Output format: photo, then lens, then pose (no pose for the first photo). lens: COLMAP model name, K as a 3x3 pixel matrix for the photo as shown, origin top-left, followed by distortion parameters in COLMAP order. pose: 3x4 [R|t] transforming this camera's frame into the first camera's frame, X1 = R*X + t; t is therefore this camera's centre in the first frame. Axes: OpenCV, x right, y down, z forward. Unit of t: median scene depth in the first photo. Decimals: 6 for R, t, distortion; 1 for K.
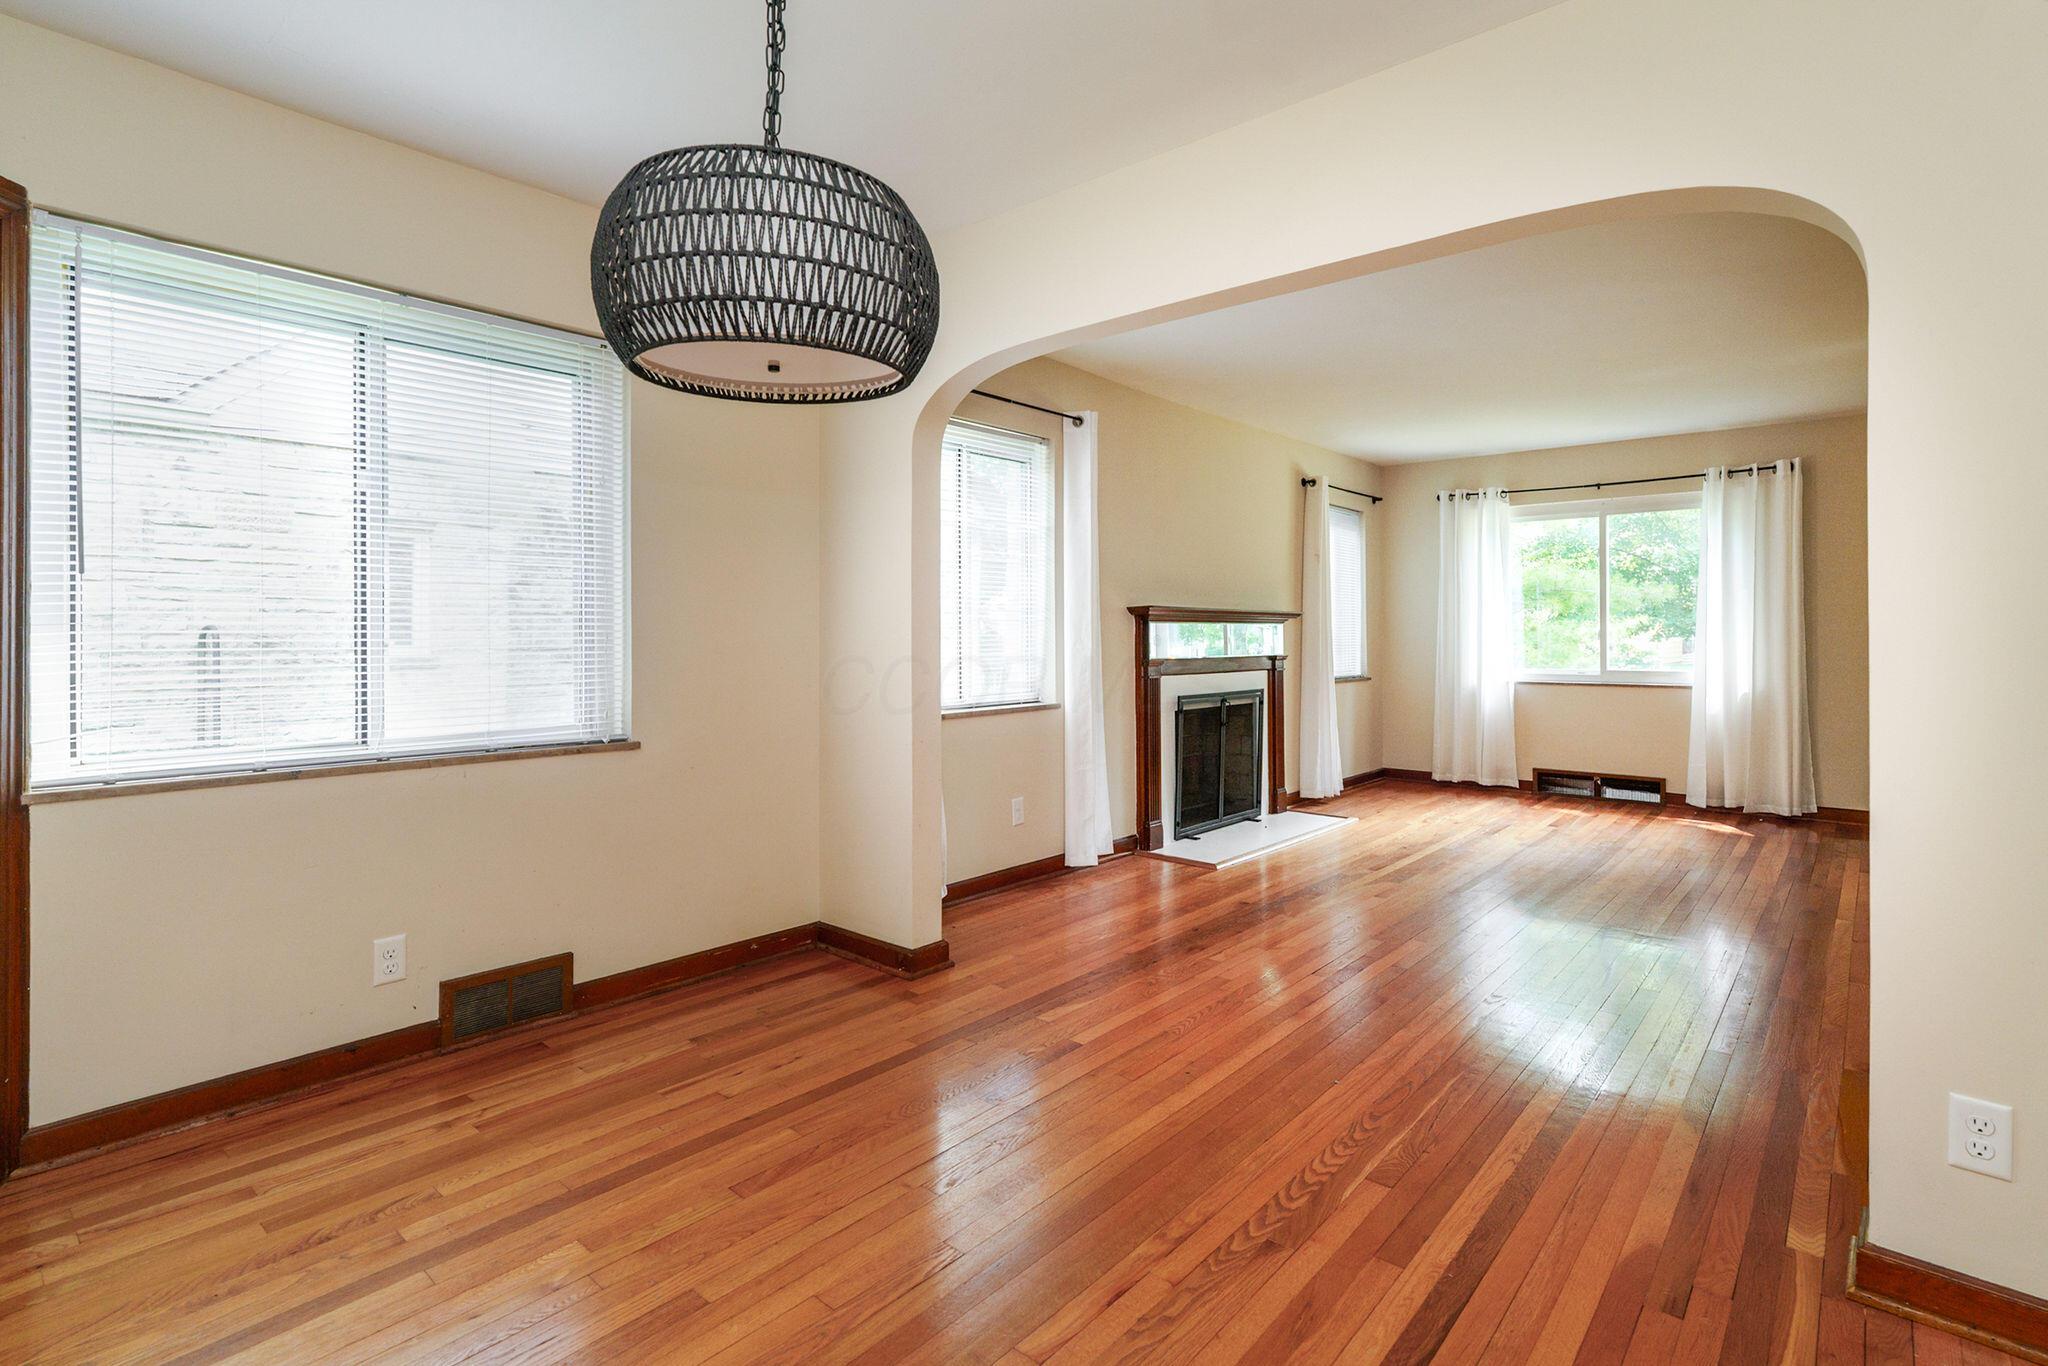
lens RADIAL K [[927.2, 0, 1020.7], [0, 927.2, 650.7], [0, 0, 1]] dist [-0.044854, 0.000635]
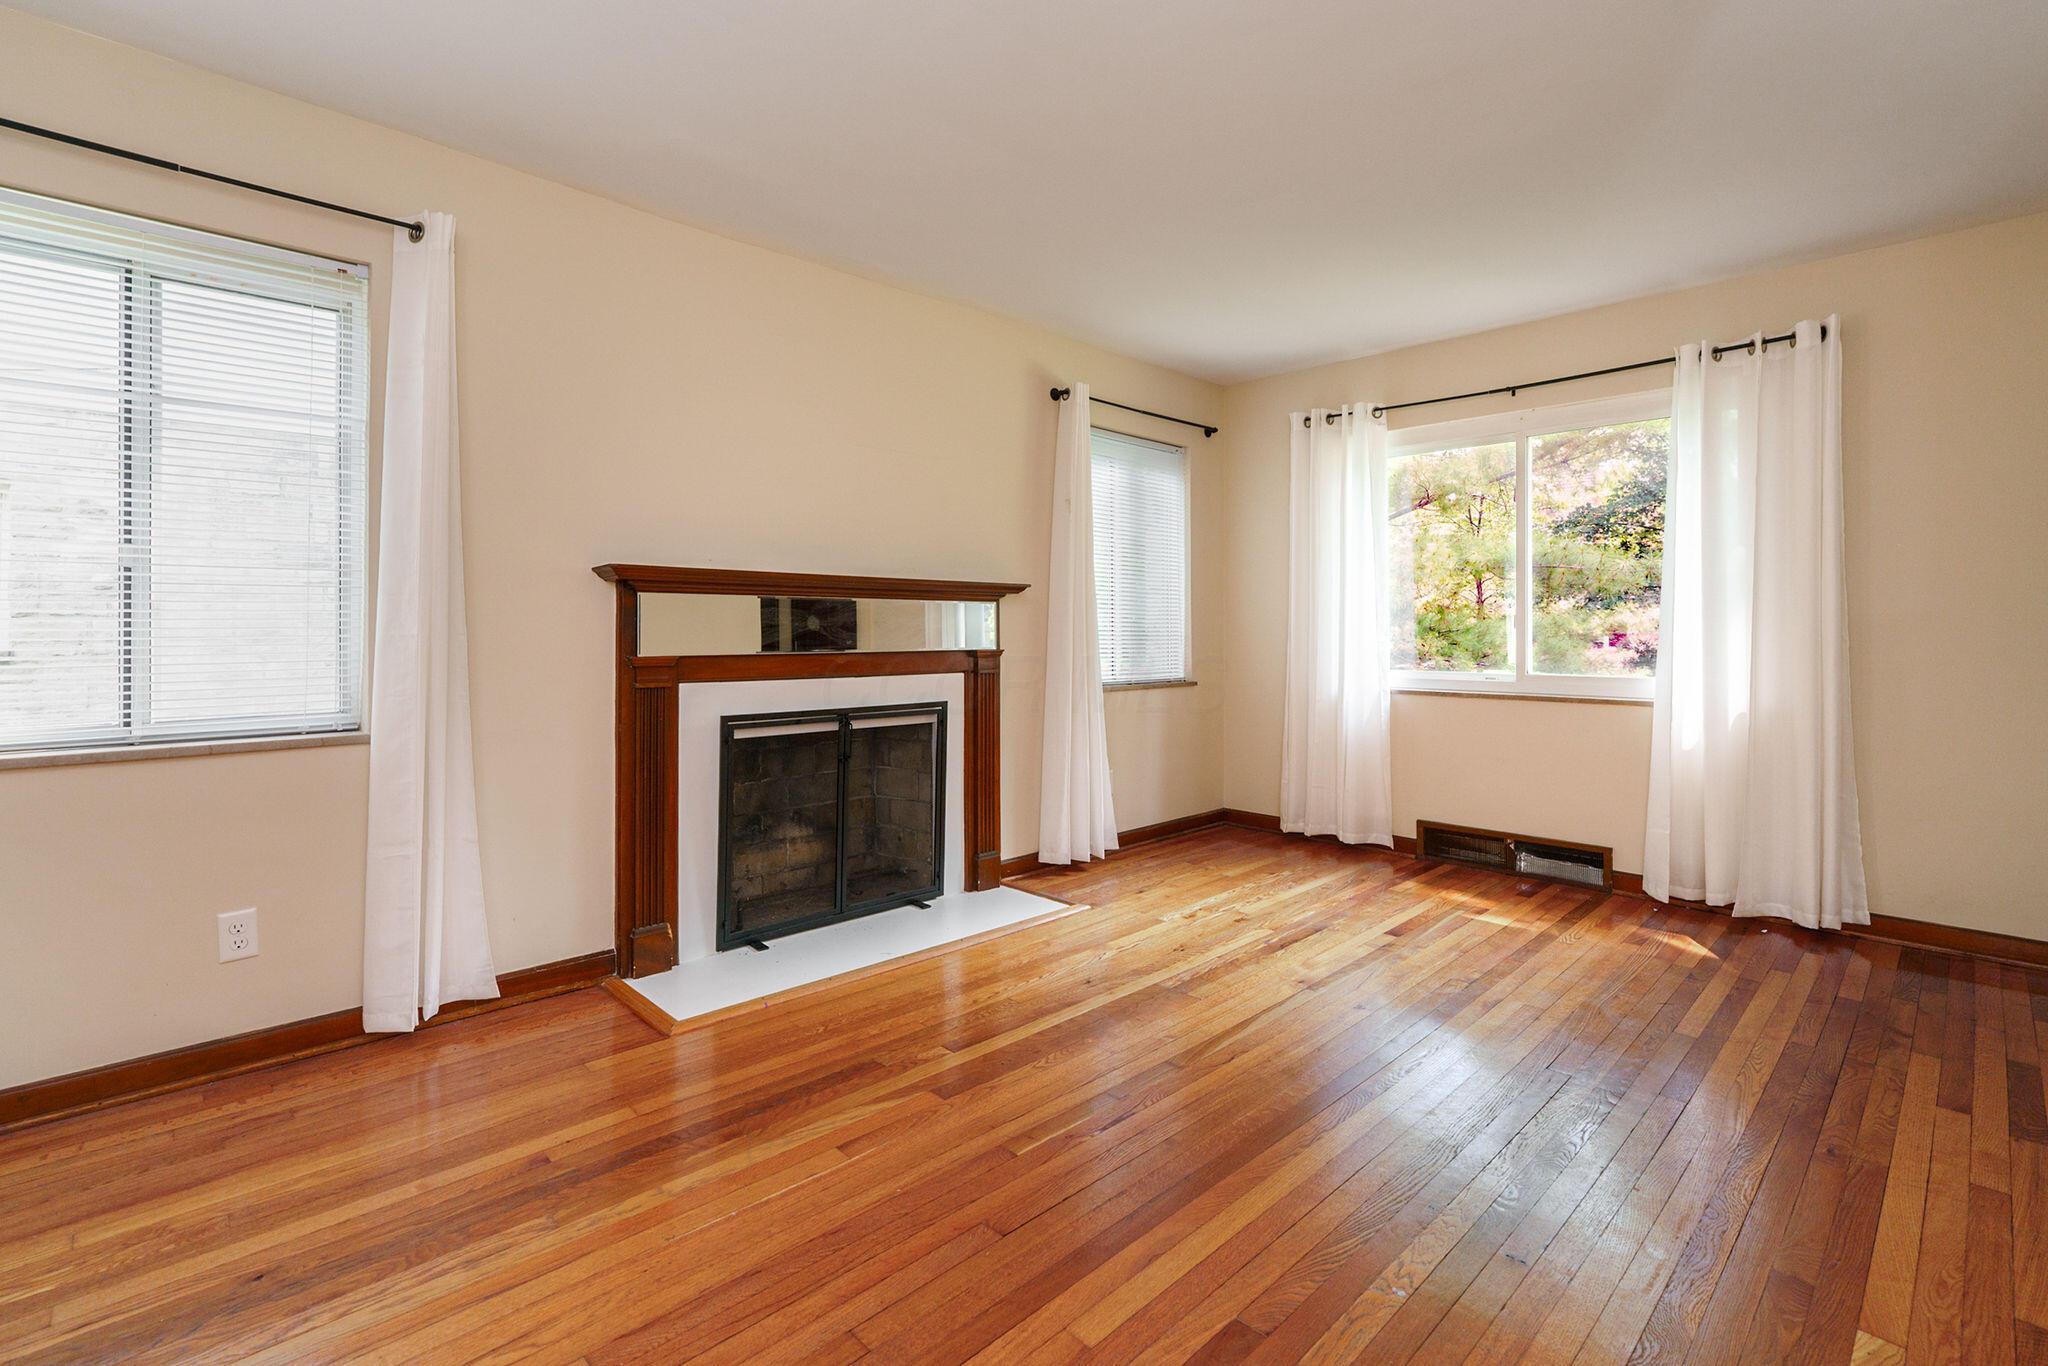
lens RADIAL K [[938.0, 0, 1021.7], [0, 938.0, 644.2], [0, 0, 1]] dist [-0.000852, -0.000215]
pose [[0.998838, 0.002850, -0.048112, 0.333534], [-0.002837, 0.999996, 0.000348, 0.000494], [0.048113, -0.000211, 0.998842, 0.328204]]
